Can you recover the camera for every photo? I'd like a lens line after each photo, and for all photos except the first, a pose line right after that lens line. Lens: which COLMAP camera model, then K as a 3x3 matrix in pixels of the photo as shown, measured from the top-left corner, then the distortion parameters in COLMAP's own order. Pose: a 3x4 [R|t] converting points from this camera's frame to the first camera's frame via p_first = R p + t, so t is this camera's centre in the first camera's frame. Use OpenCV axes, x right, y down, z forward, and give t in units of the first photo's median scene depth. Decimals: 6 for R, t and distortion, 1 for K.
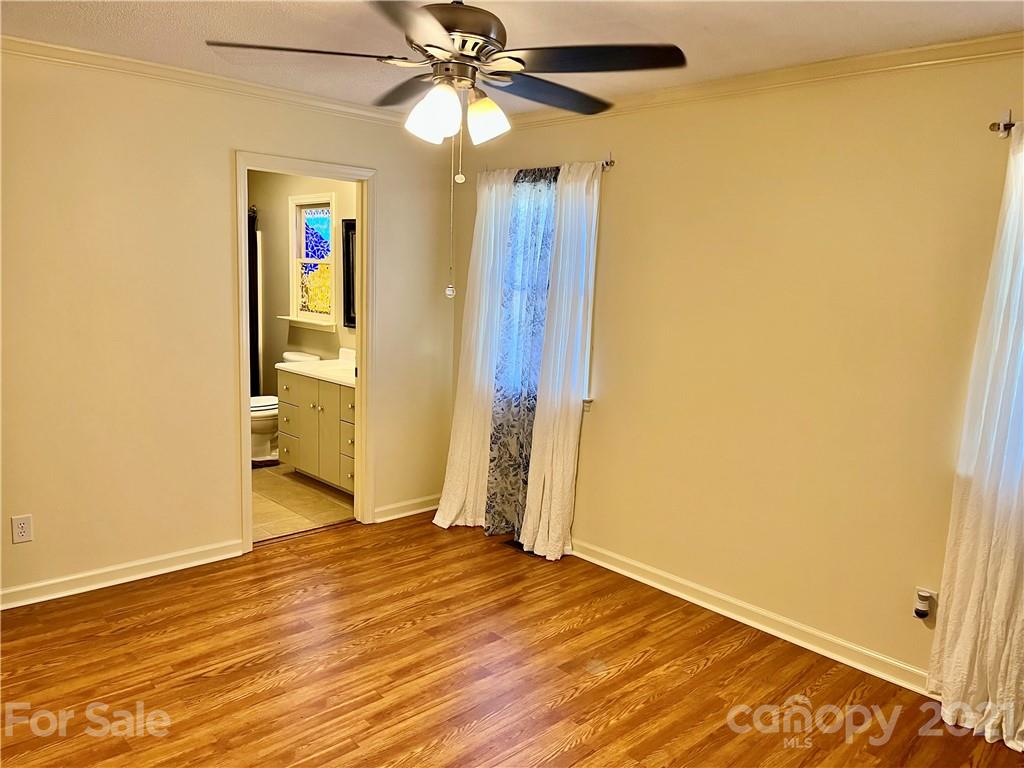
lens RADIAL K [[772.1, 0, 512.0], [0, 772.1, 386.6], [0, 0, 1]] dist [0.060125, -0.074662]
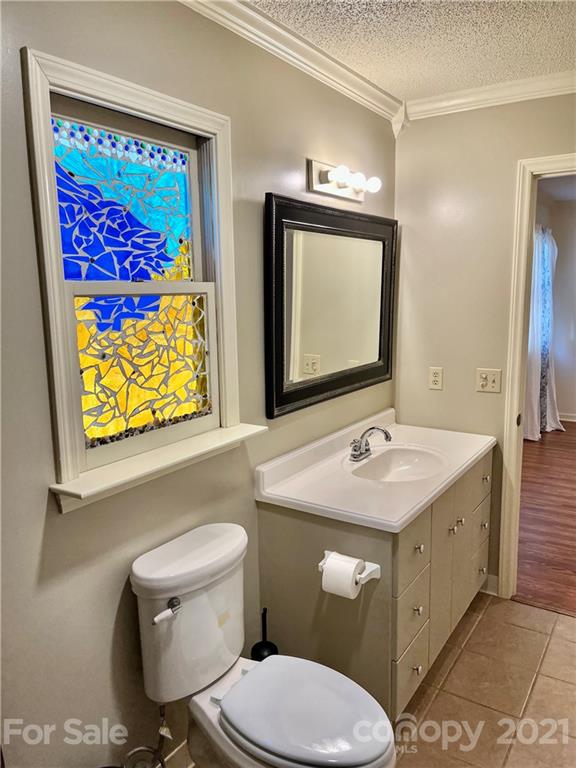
lens RADIAL K [[579.1, 0, 287.1], [0, 579.1, 388.8], [0, 0, 1]] dist [0.060125, -0.074662]
pose [[-0.230323, -0.199959, 0.952348, -0.525607], [0.157356, 0.958128, 0.239229, -0.170009], [-0.960307, 0.204958, -0.189214, 0.991491]]
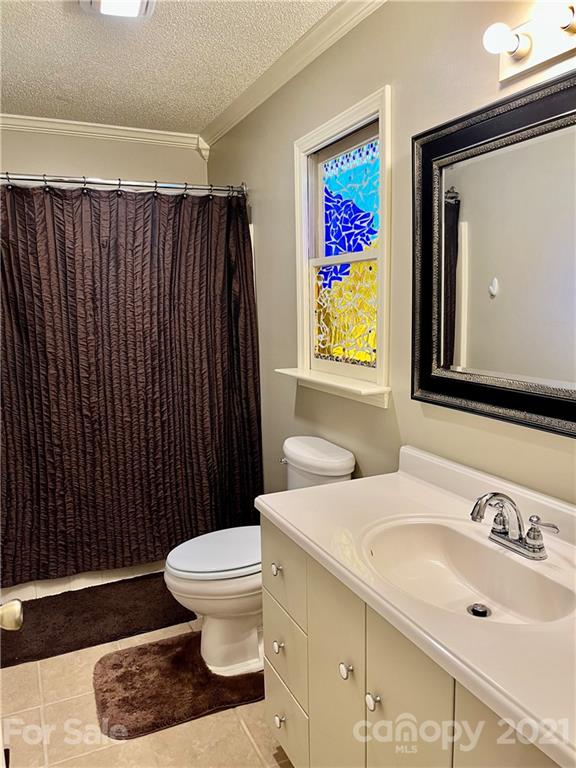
lens RADIAL K [[579.1, 0, 284.2], [0, 579.1, 380.7], [0, 0, 1]] dist [0.060125, -0.074662]
pose [[0.944774, -0.010286, -0.327562, -0.169119], [0.004566, 0.999823, -0.018225, -0.077865], [0.327692, 0.015723, 0.944654, 0.639020]]
